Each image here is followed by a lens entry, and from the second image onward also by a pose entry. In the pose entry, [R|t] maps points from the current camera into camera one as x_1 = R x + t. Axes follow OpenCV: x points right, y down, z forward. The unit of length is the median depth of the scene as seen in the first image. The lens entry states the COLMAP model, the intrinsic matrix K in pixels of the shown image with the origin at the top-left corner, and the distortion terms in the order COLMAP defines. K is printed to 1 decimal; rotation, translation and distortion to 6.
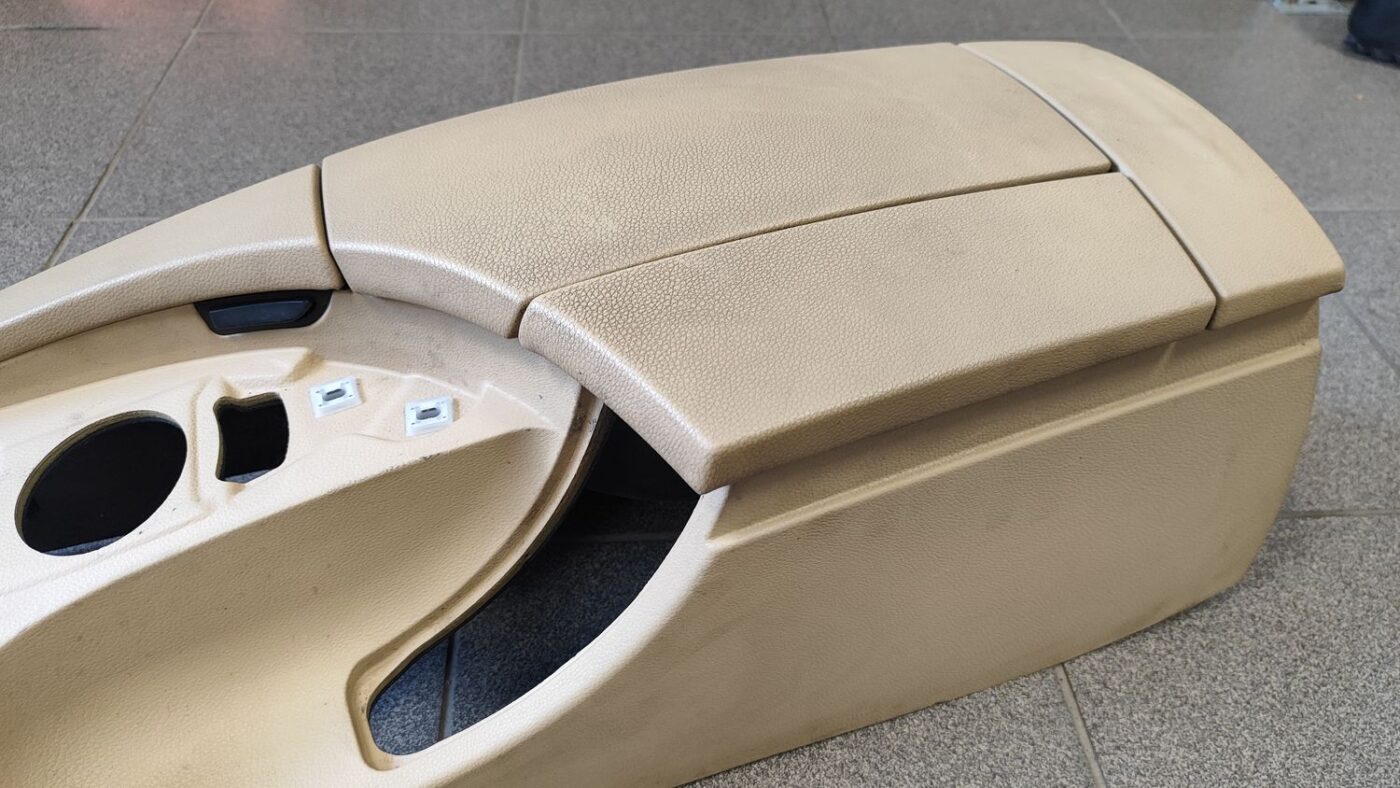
lens RADIAL K [[1050.8, 0, 708.6], [0, 1050.8, 374.5], [0, 0, 1]] dist [0.003675, -0.022988]
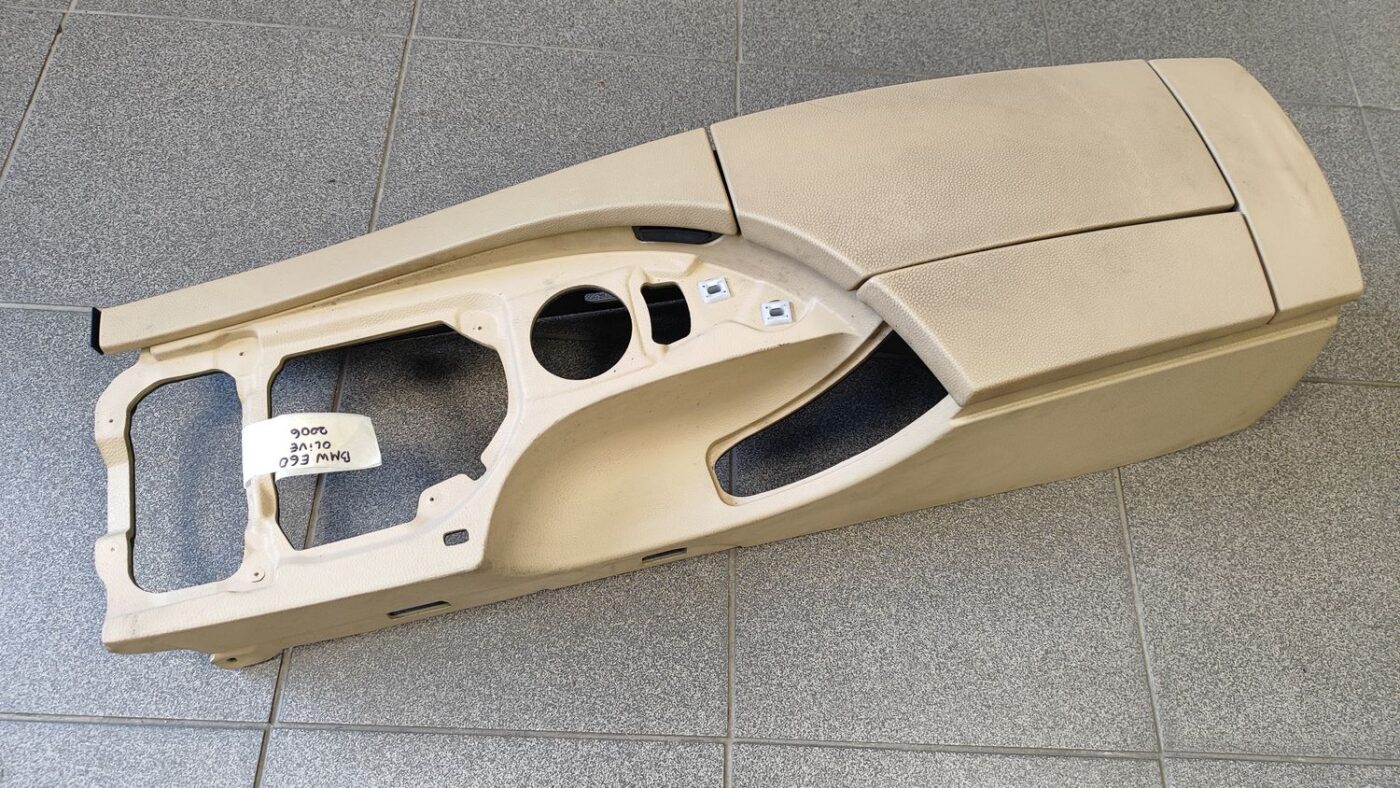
lens RADIAL K [[1062.9, 0, 700.0], [0, 1062.9, 394.0], [0, 0, 1]] dist [0.011664, -0.016871]
pose [[0.994529, 0.104094, -0.008712, -0.272888], [-0.094471, 0.931898, 0.350202, -0.314720], [0.044572, -0.347463, 0.936634, -0.459566]]
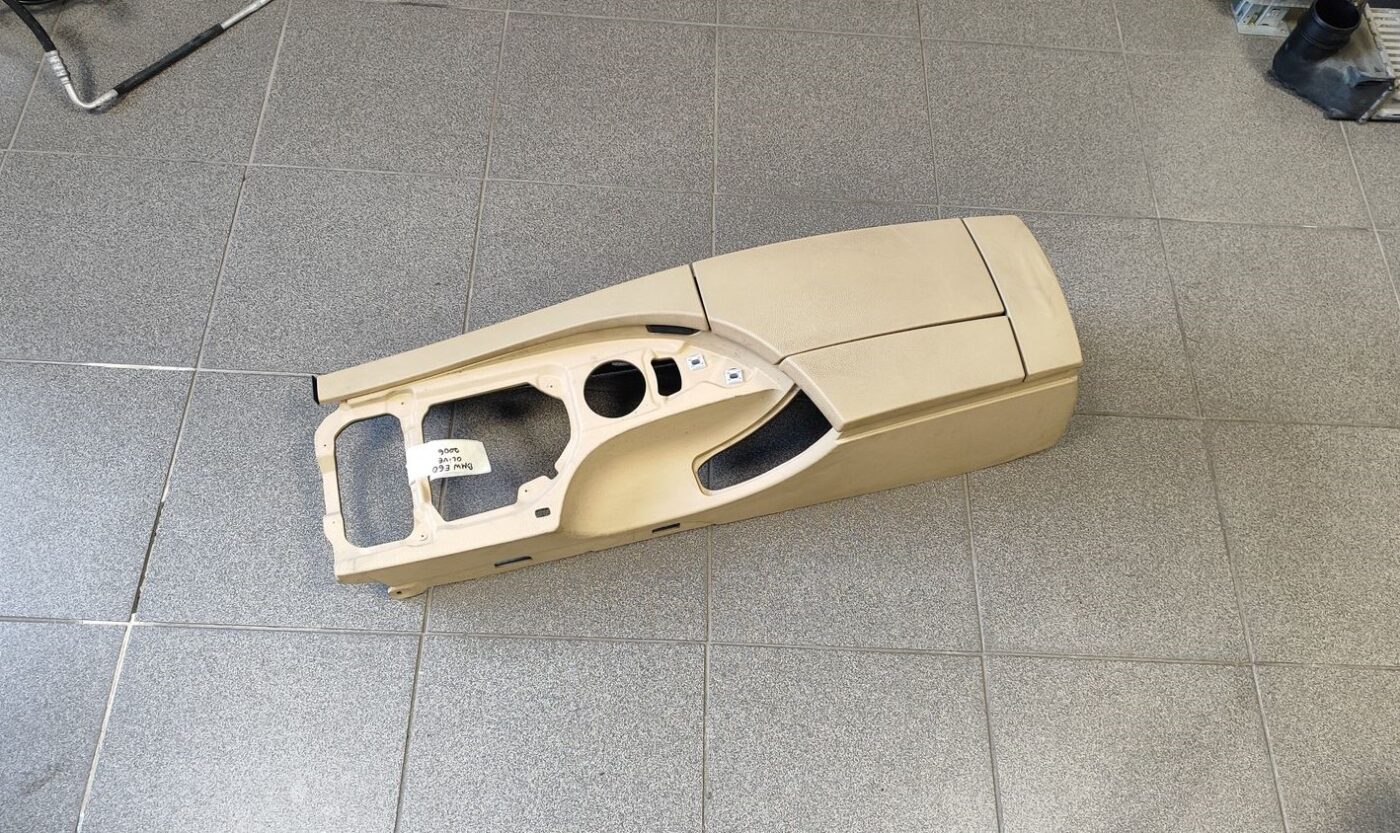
lens RADIAL K [[1166.9, 0, 692.5], [0, 1166.9, 418.9], [0, 0, 1]] dist [0.045396, -0.079458]
pose [[0.995260, 0.096740, -0.009989, -0.252964], [-0.087491, 0.935461, 0.342429, -0.666850], [0.042471, -0.339932, 0.939490, -1.412790]]
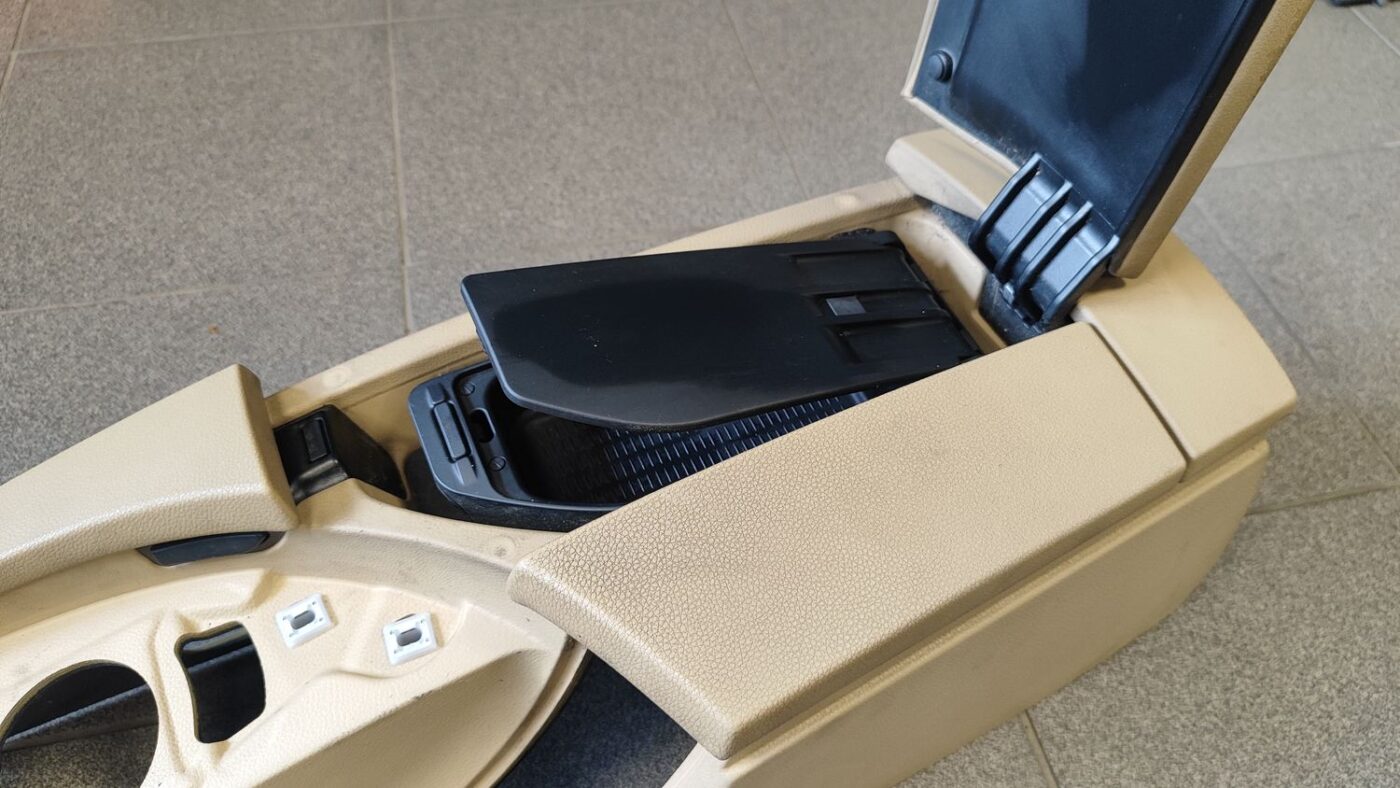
lens RADIAL K [[1060.6, 0, 707.1], [0, 1060.6, 367.1], [0, 0, 1]] dist [-0.008601, -0.007329]
pose [[0.988918, -0.108529, 0.101305, -0.050914], [0.093252, 0.985032, 0.144971, -0.246052], [-0.115522, -0.133918, 0.984236, 0.033063]]
